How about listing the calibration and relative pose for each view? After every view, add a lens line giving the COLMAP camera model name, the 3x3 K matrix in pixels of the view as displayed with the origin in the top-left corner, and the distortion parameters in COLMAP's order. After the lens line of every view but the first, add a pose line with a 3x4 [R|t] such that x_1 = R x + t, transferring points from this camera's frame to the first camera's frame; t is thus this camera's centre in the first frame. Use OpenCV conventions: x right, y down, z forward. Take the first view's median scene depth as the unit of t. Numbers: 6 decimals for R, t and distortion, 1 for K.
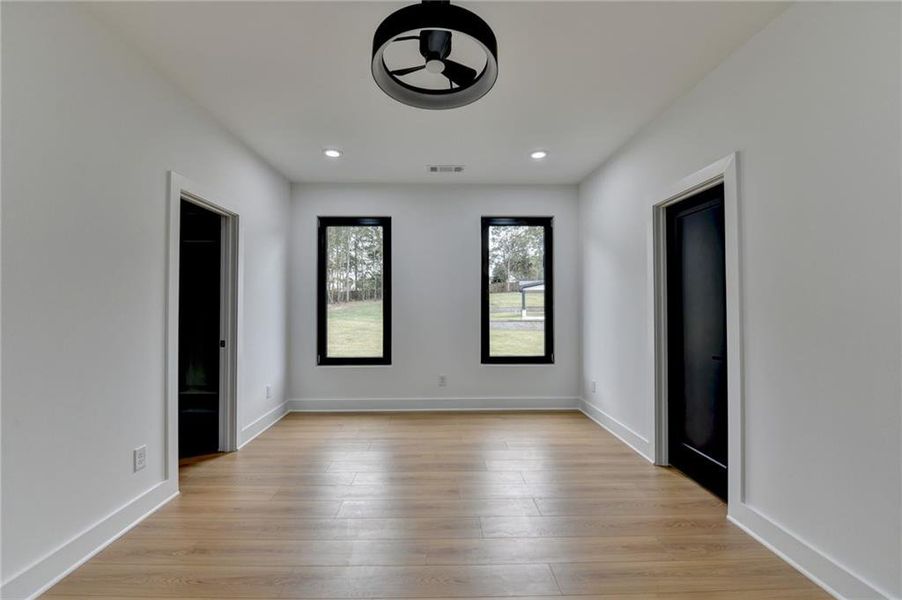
lens RADIAL K [[365.7, 0, 443.5], [0, 365.7, 301.4], [0, 0, 1]] dist [-0.014027, -0.002348]
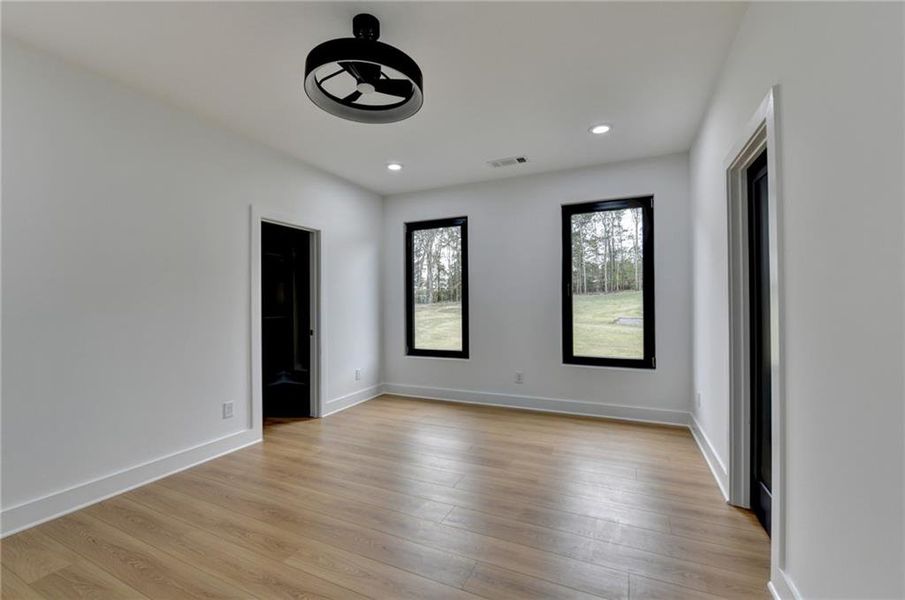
lens RADIAL K [[366.9, 0, 438.8], [0, 366.9, 302.6], [0, 0, 1]] dist [-0.014027, -0.002348]
pose [[0.903107, -0.005439, -0.429380, 0.263619], [0.011145, 0.999880, 0.010776, 0.001724], [0.429270, -0.014517, 0.903060, 0.027024]]
